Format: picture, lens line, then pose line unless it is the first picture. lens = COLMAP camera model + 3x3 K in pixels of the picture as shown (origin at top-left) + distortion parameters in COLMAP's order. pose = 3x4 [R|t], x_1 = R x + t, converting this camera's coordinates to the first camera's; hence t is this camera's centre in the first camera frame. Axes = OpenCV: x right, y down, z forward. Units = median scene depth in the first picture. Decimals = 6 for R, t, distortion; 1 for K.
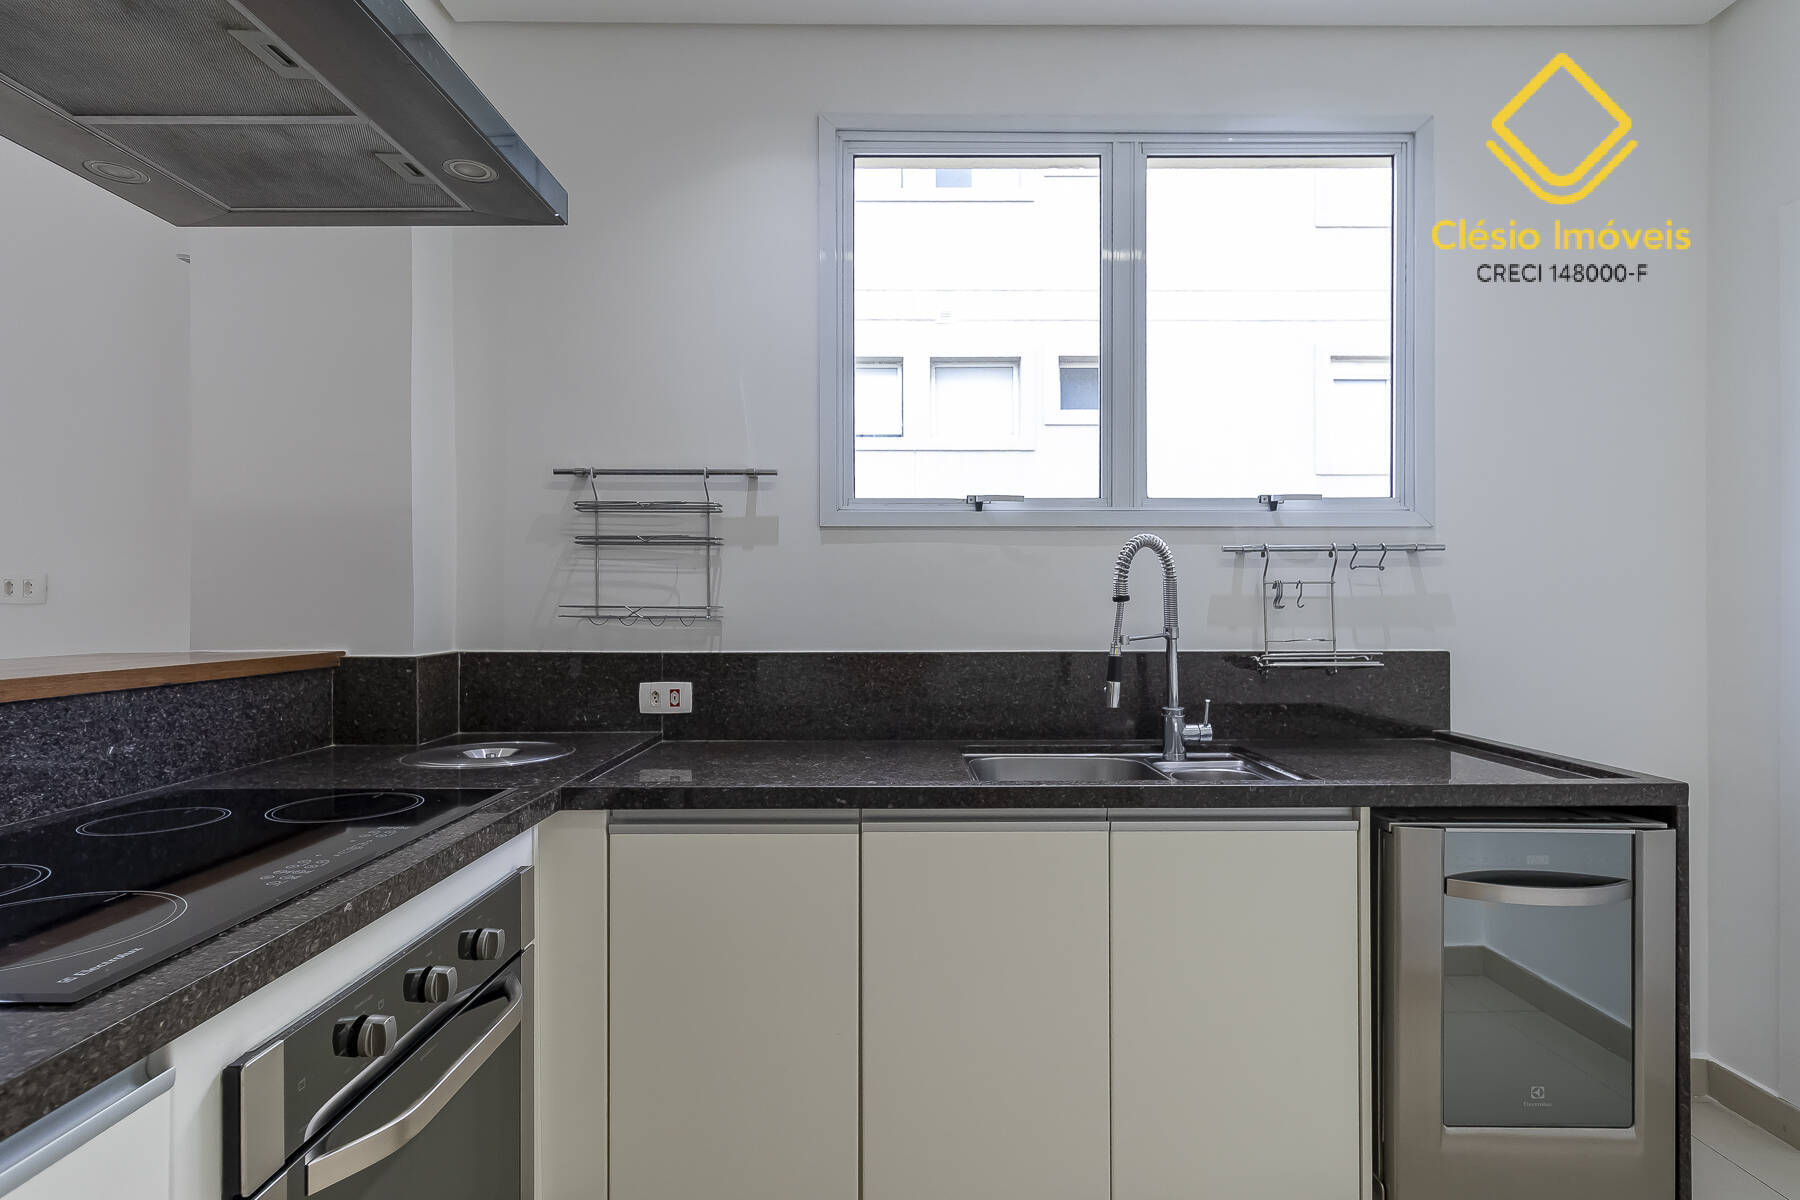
lens RADIAL K [[862.3, 0, 922.7], [0, 862.3, 610.4], [0, 0, 1]] dist [0.001717, 0.001930]
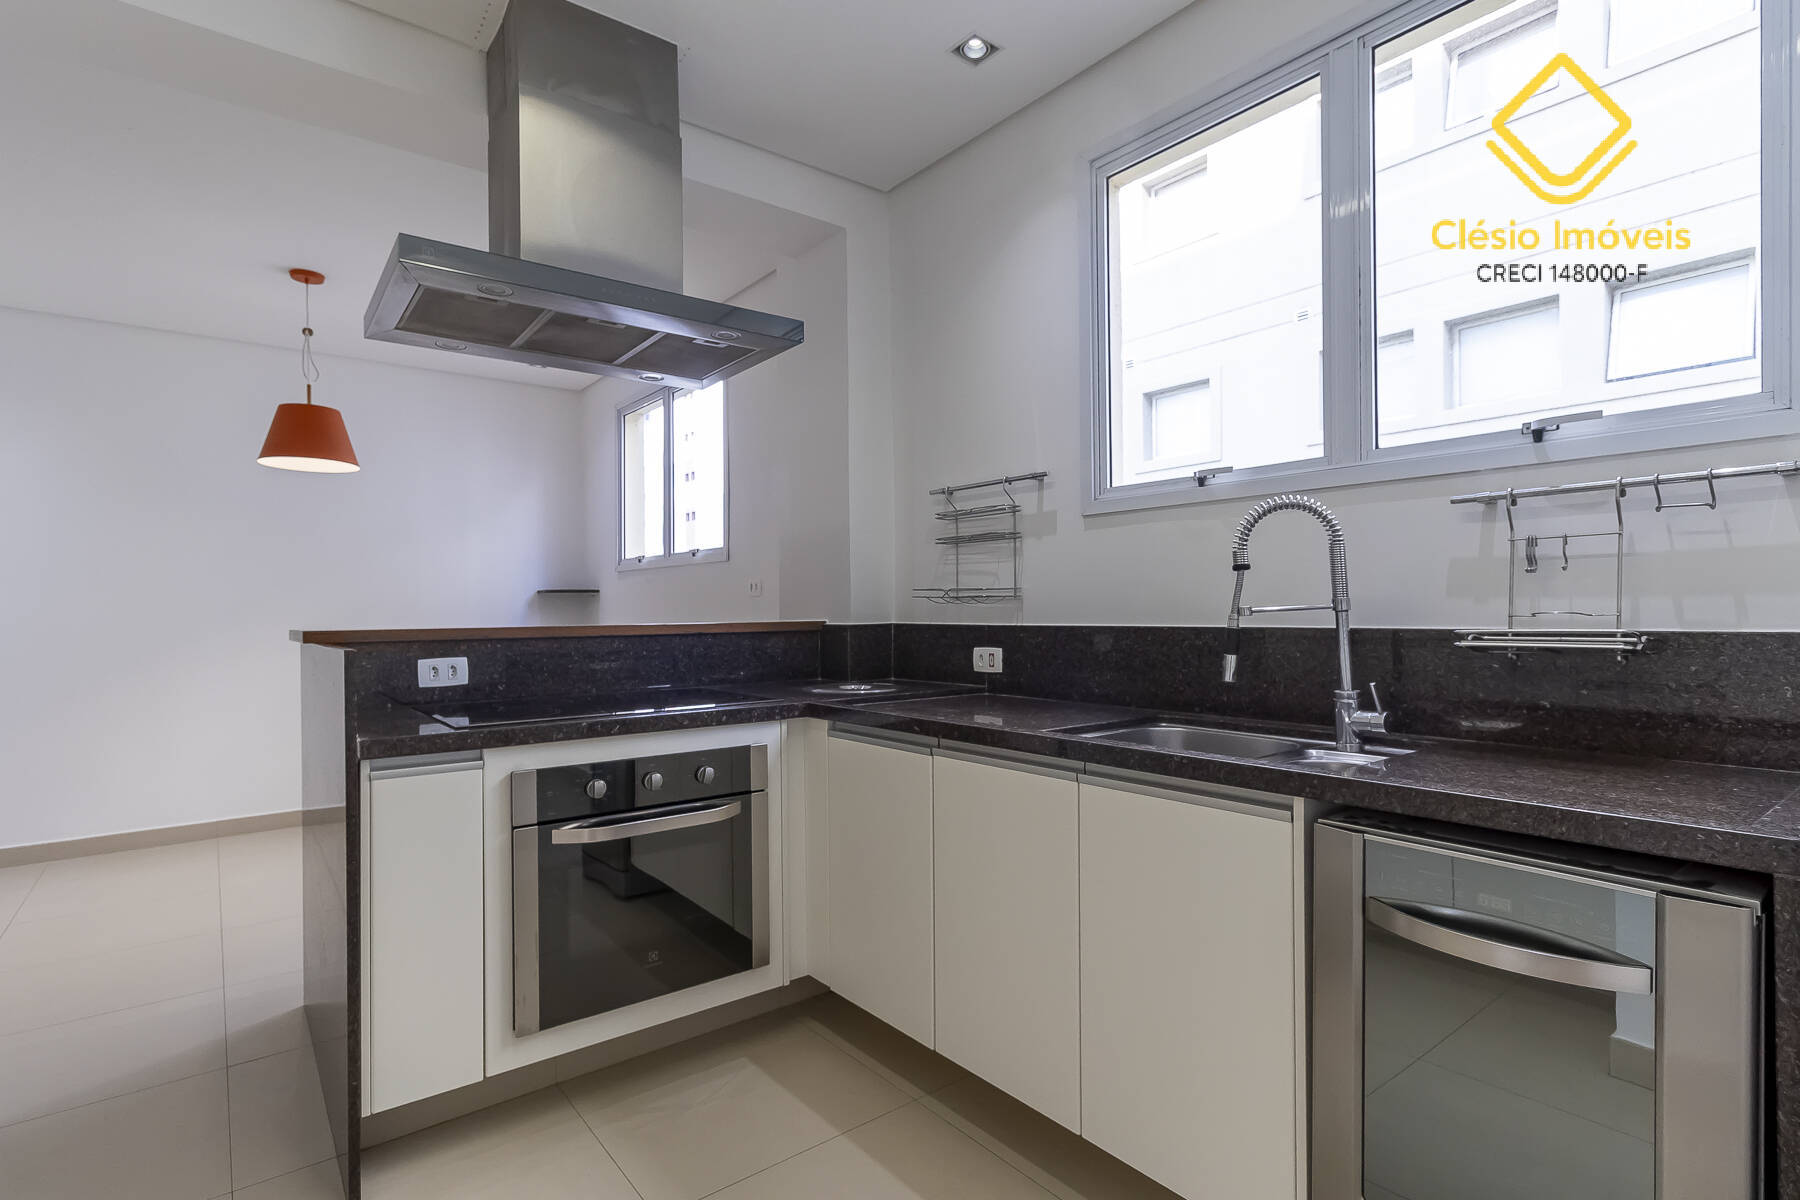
lens RADIAL K [[865.6, 0, 945.8], [0, 865.6, 606.1], [0, 0, 1]] dist [0.005190, 0.000513]
pose [[0.651792, -0.007320, -0.758362, 0.642550], [0.006603, 0.999970, -0.003977, 0.026287], [0.758369, -0.002415, 0.651821, 0.116129]]
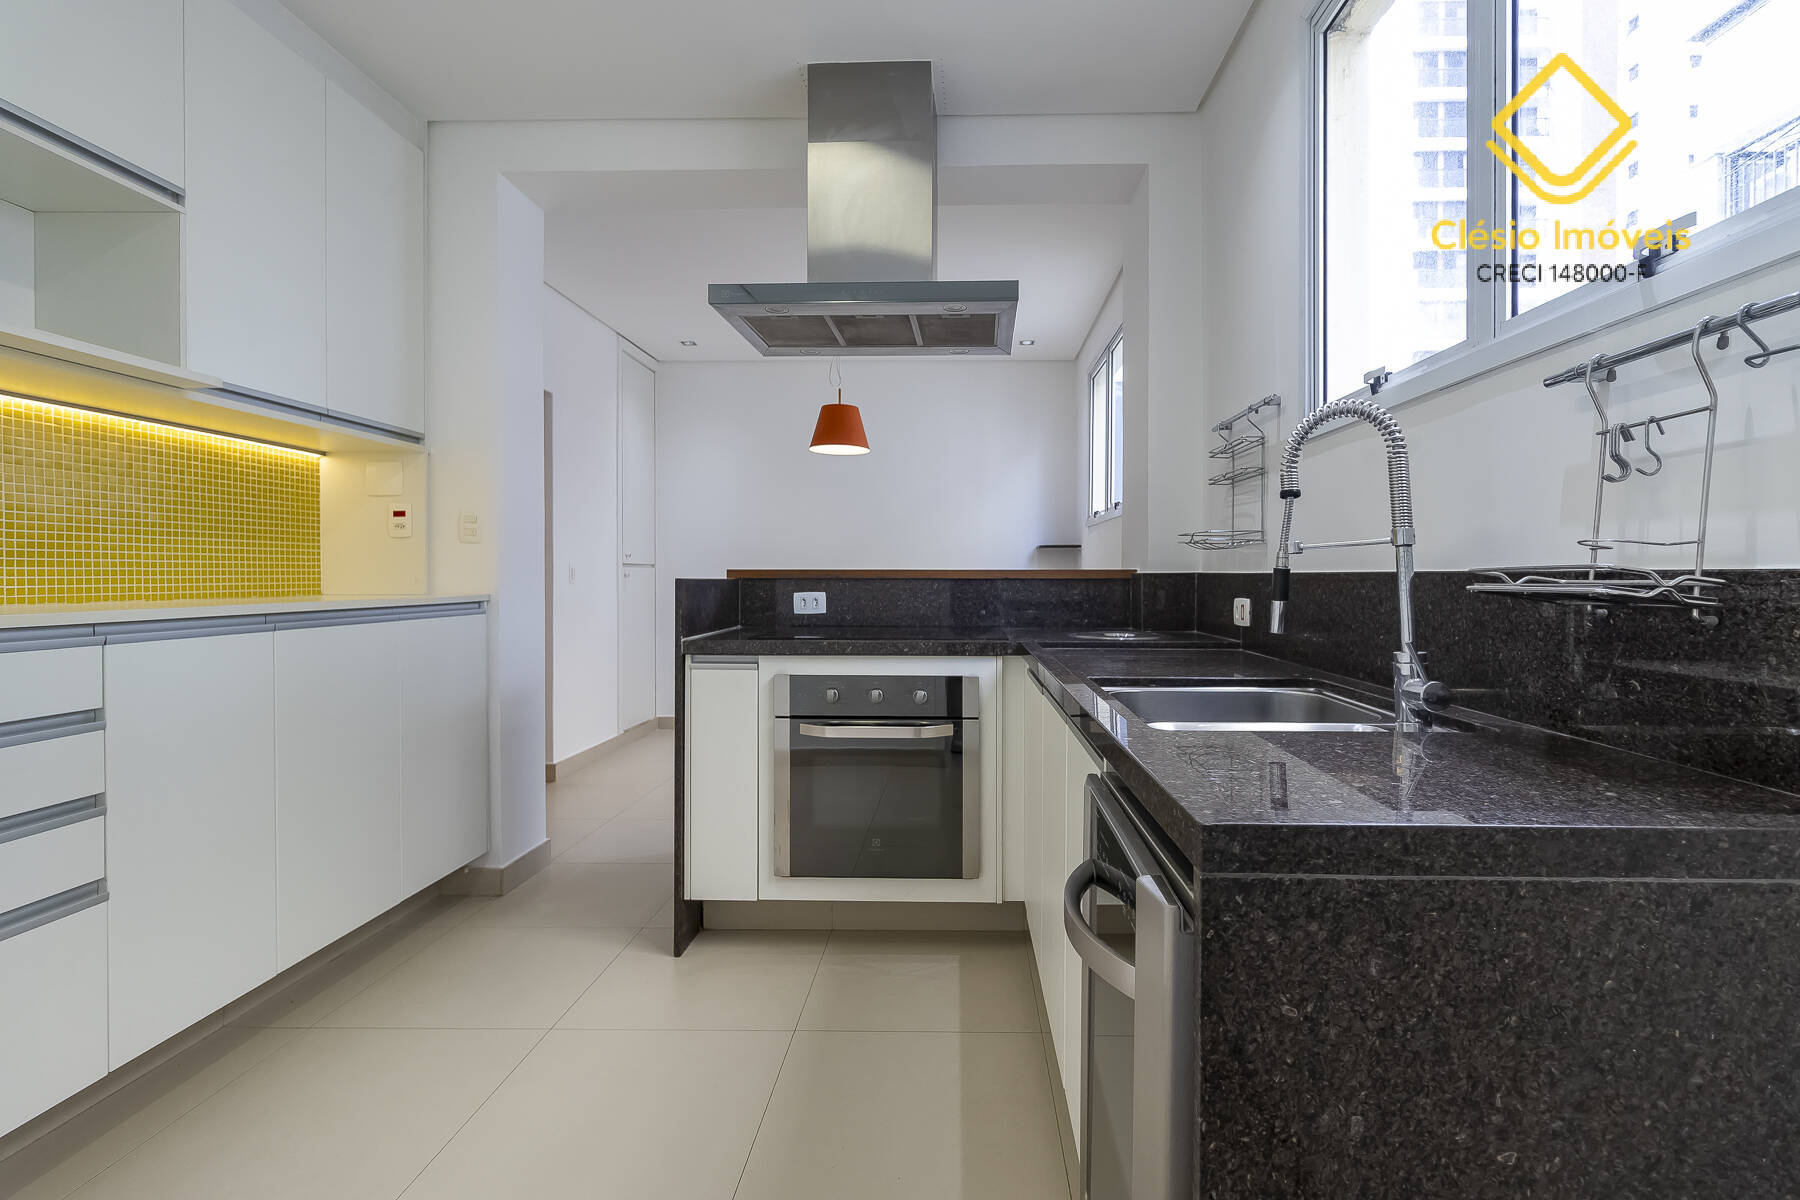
lens RADIAL K [[891.4, 0, 976.2], [0, 891.4, 574.1], [0, 0, 1]] dist [0.001500, 0.001414]
pose [[0.026934, 0.002921, -0.999633, 0.891321], [-0.004004, 0.999988, 0.002814, 0.049898], [0.999629, 0.003927, 0.026945, 0.612813]]
